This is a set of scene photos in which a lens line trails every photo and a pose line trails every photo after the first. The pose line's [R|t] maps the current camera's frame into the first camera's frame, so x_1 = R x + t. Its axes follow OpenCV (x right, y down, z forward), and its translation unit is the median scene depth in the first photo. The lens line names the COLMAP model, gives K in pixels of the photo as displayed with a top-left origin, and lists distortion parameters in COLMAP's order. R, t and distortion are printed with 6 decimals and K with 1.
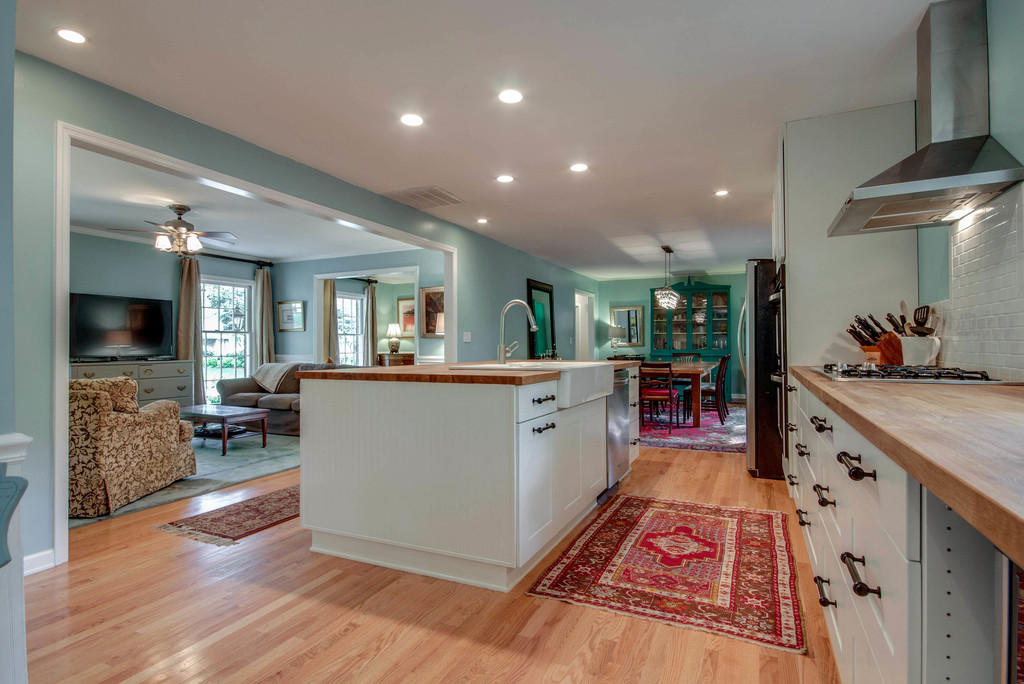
lens RADIAL K [[488.6, 0, 512.0], [0, 488.6, 342.0], [0, 0, 1]] dist [0.000407, 0.000375]
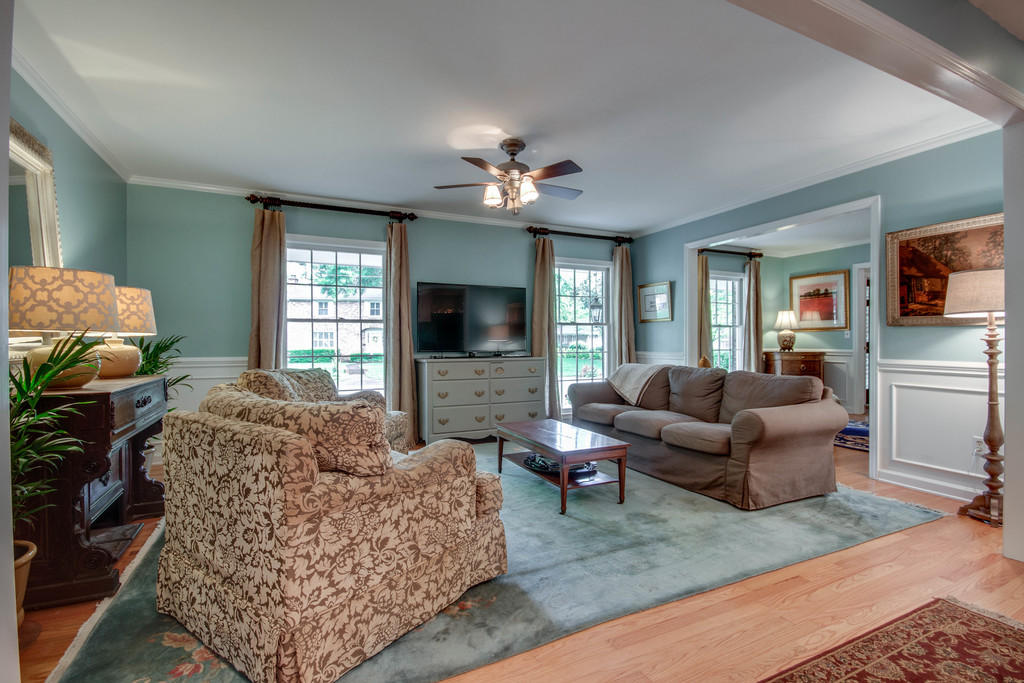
lens RADIAL K [[488.6, 0, 512.0], [0, 488.6, 341.5], [0, 0, 1]] dist [0.000407, 0.000375]
pose [[0.767172, 0.003270, -0.641434, -0.142424], [0.002510, 0.999964, 0.008099, 0.002745], [0.641437, -0.007823, 0.767136, 0.286933]]
